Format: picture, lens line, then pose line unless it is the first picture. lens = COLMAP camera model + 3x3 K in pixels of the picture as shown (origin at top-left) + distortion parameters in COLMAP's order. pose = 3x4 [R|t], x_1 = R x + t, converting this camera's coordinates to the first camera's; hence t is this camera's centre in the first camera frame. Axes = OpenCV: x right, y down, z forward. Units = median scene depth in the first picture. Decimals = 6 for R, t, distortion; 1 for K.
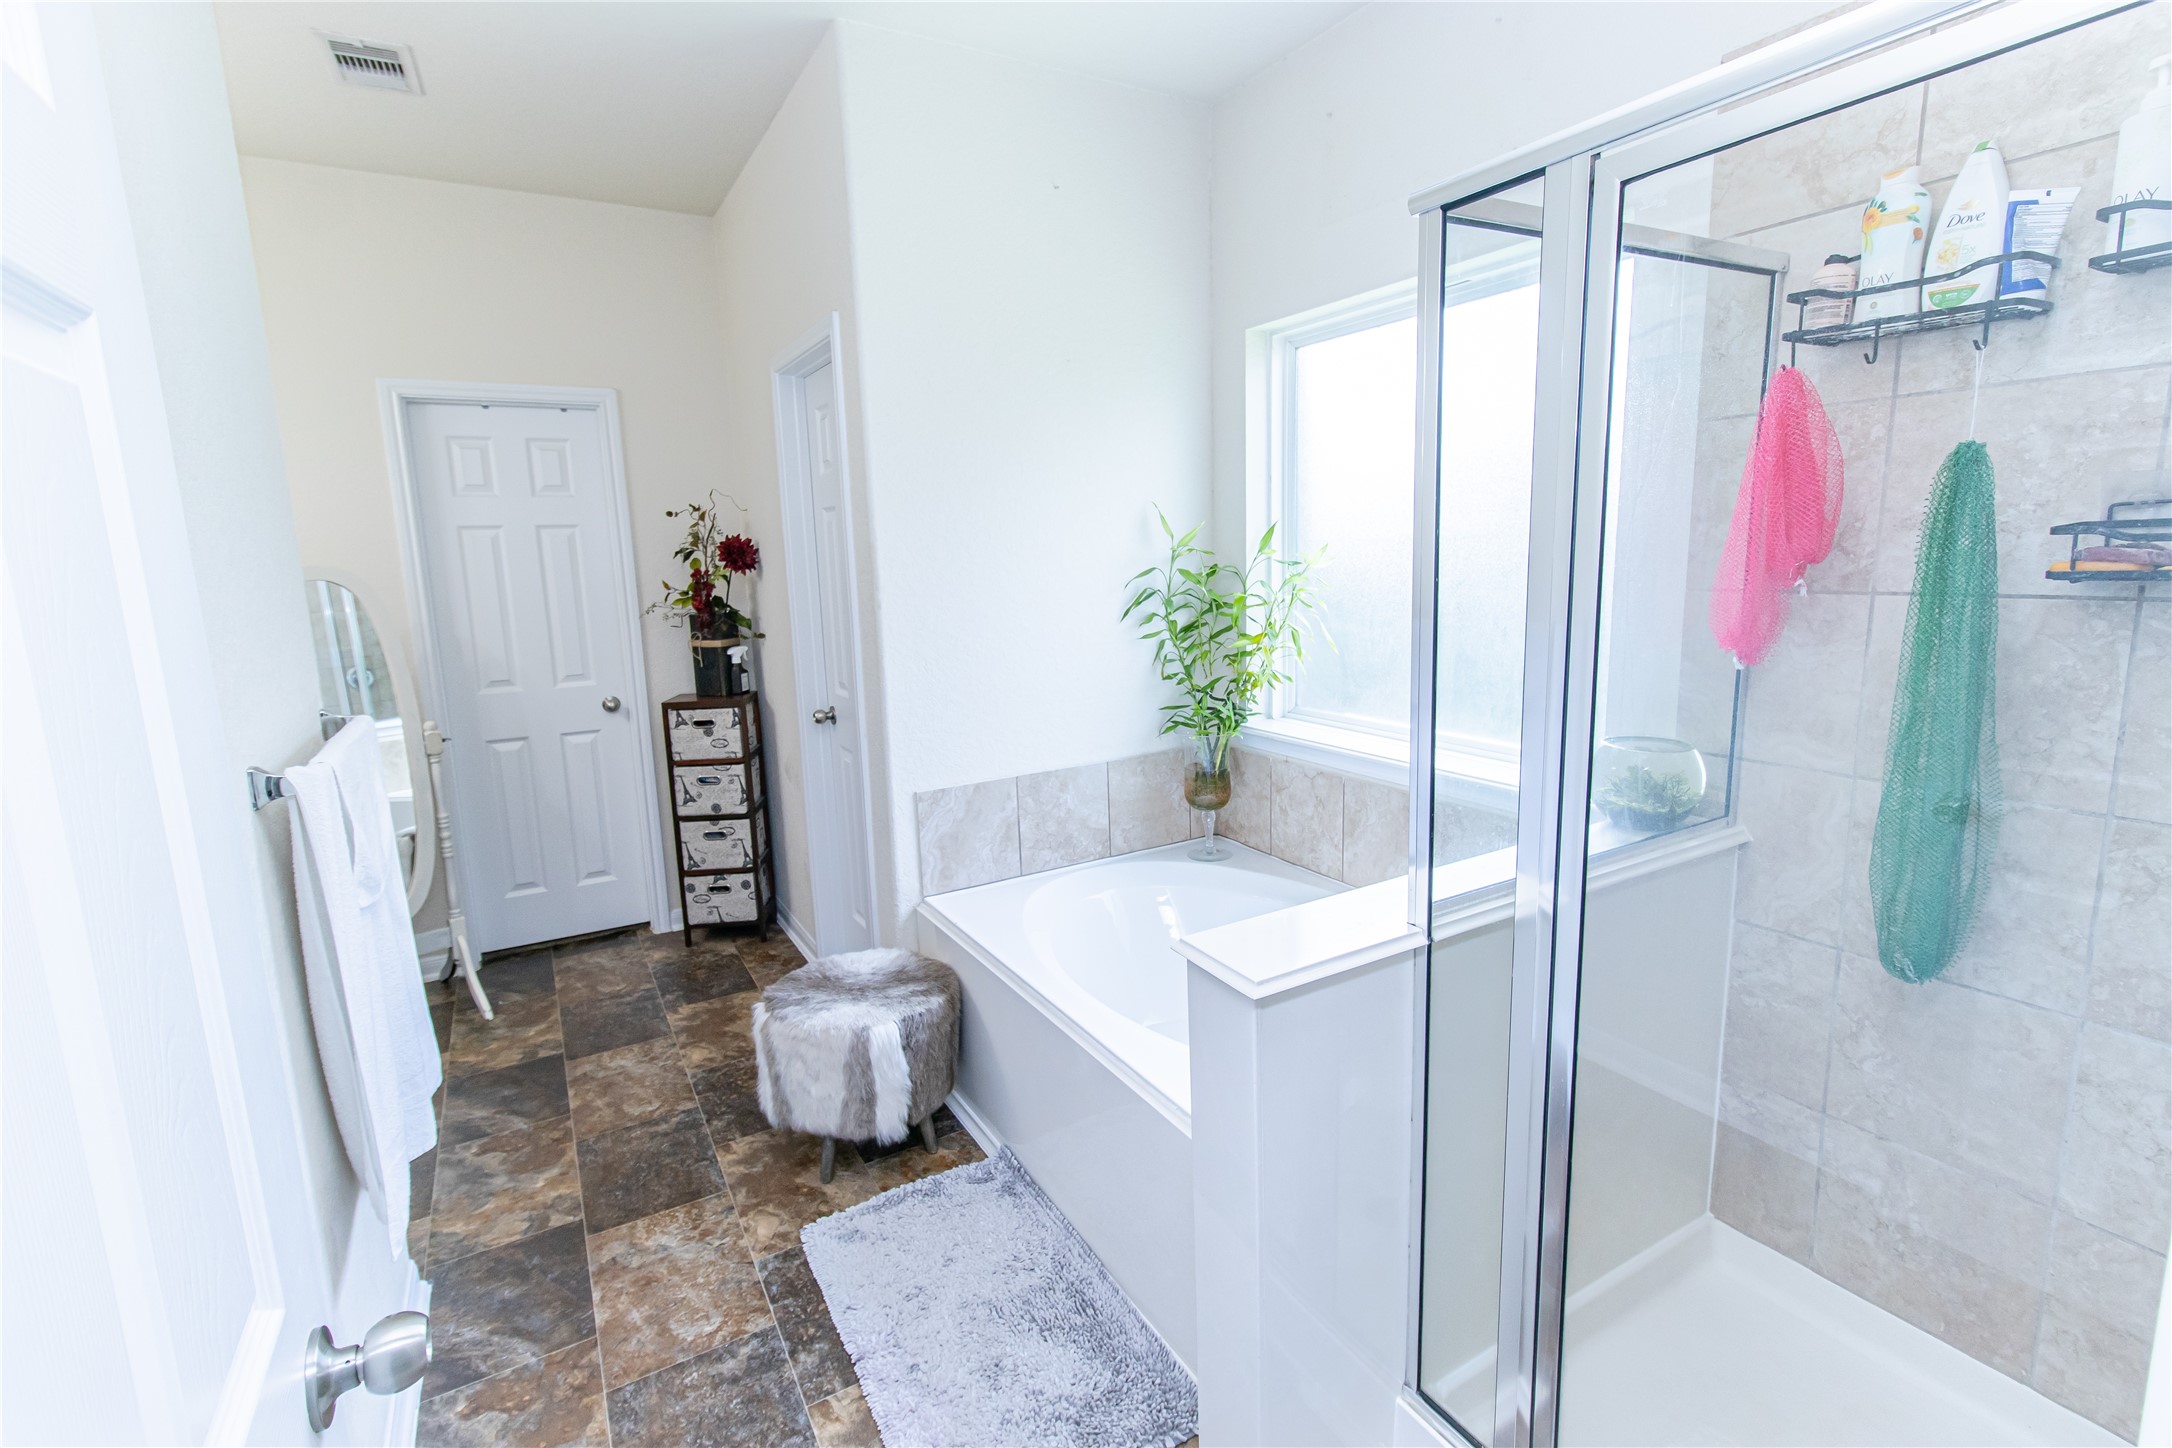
lens RADIAL K [[1006.9, 0, 1088.0], [0, 1006.9, 716.0], [0, 0, 1]] dist [0.003564, 0.001035]
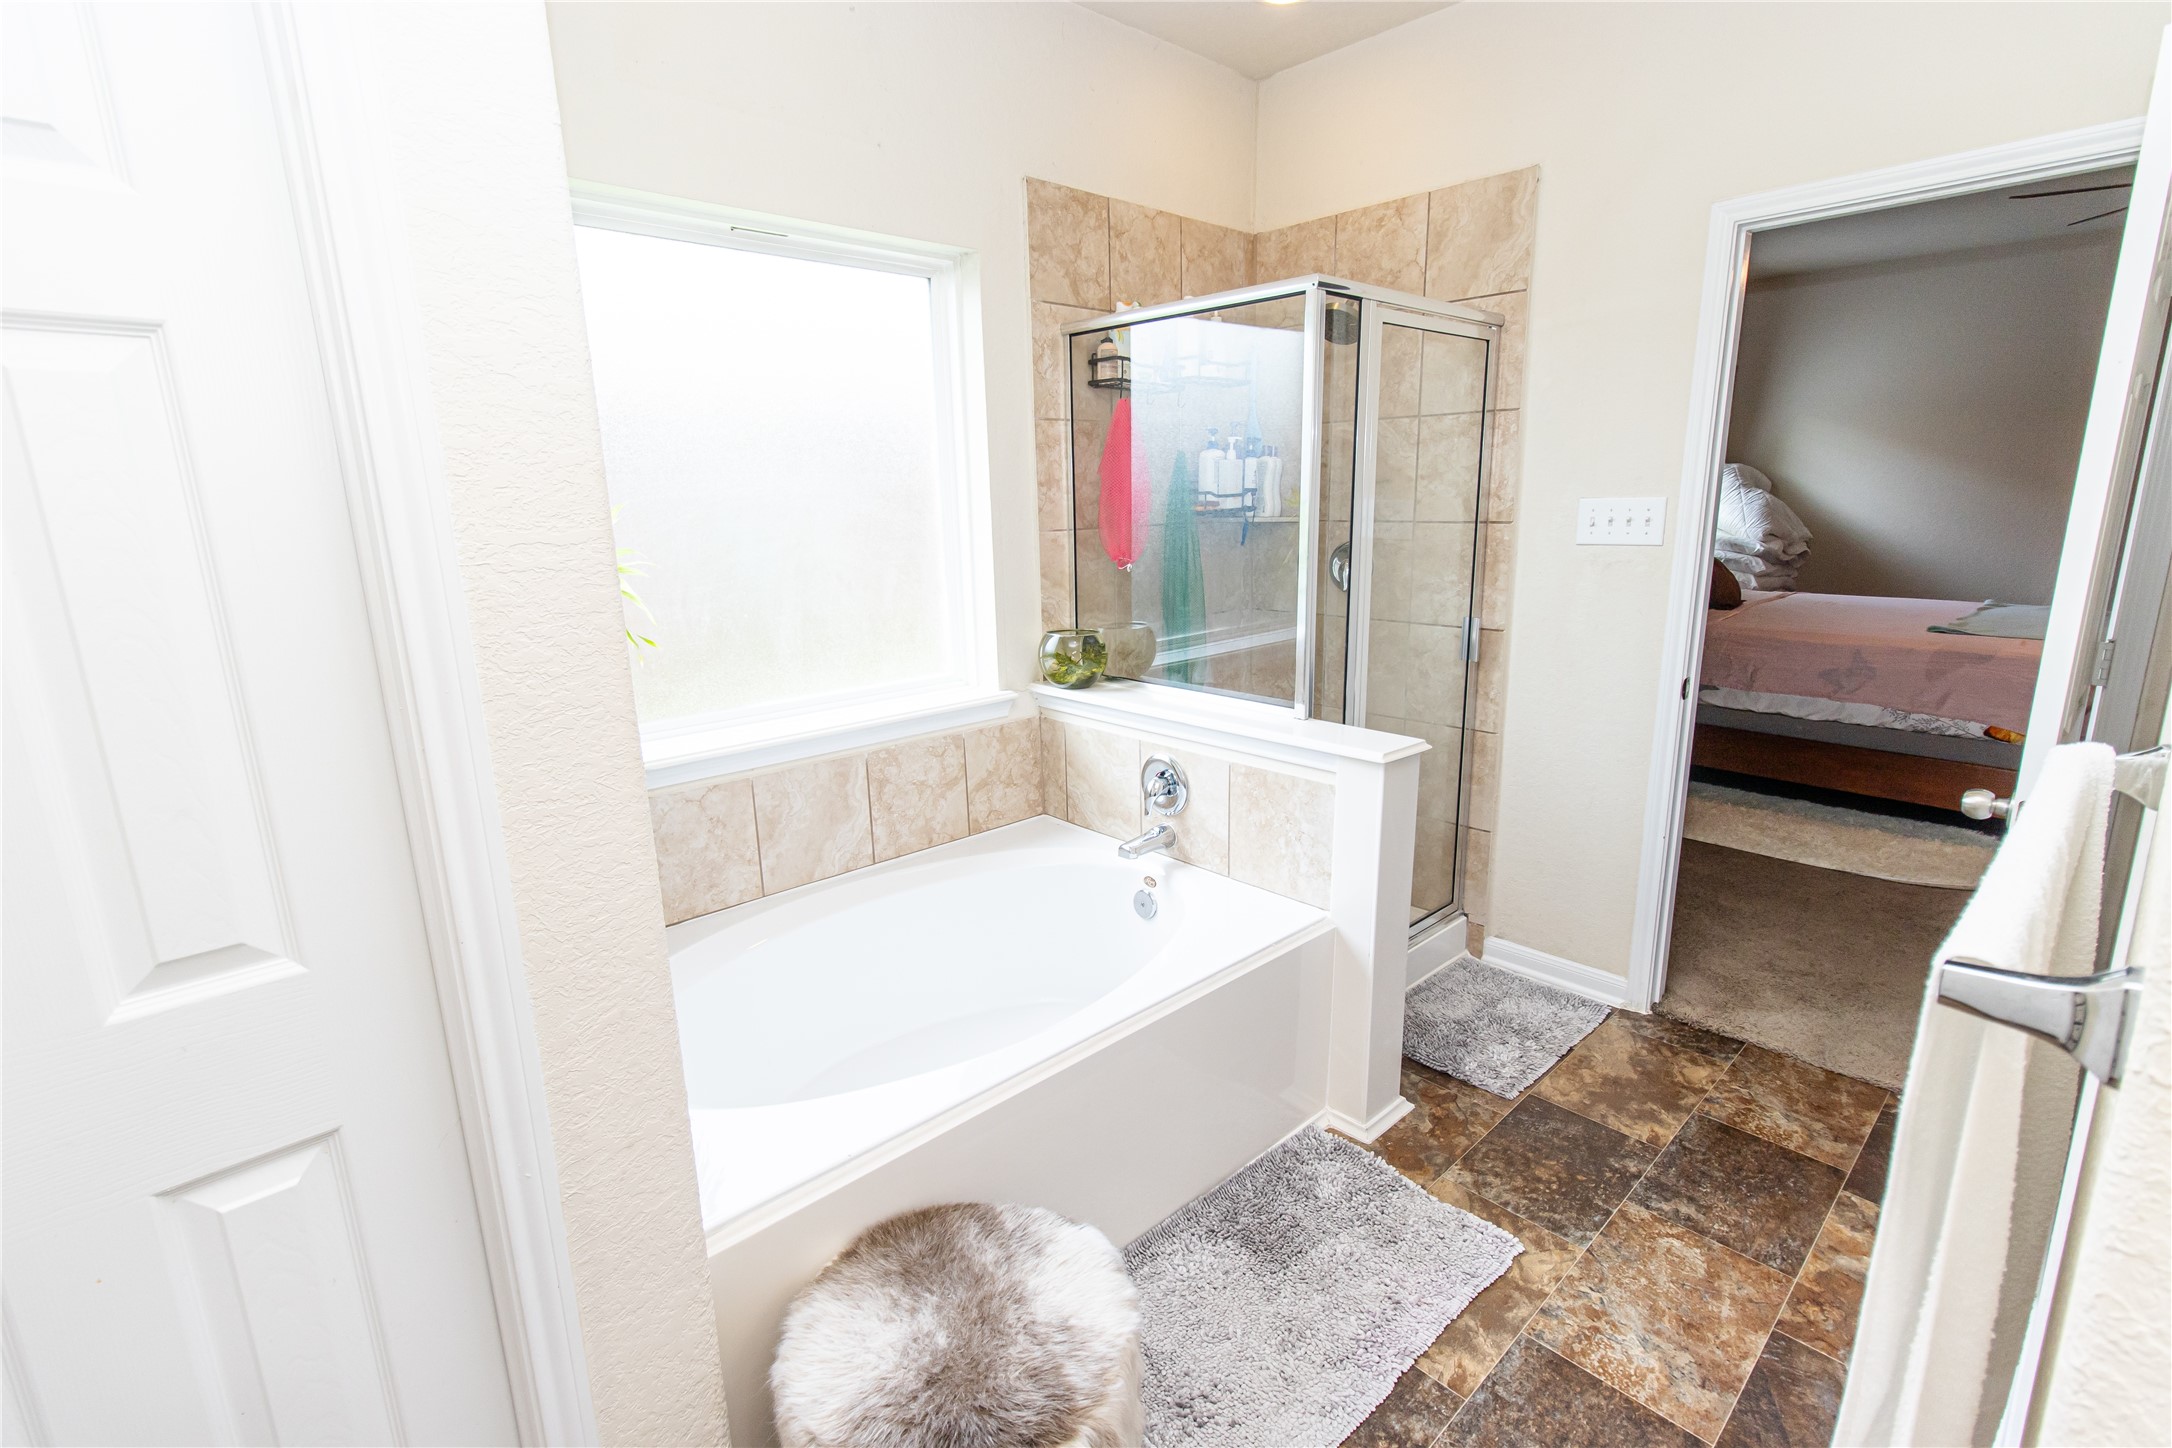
lens RADIAL K [[860.9, 0, 1081.8], [0, 860.9, 864.7], [0, 0, 1]] dist [-0.027772, 0.016441]
pose [[-0.177341, -0.390944, 0.903168, -0.863691], [0.176247, 0.890262, 0.419964, -0.231307], [-0.968239, 0.233658, -0.088977, 1.491194]]
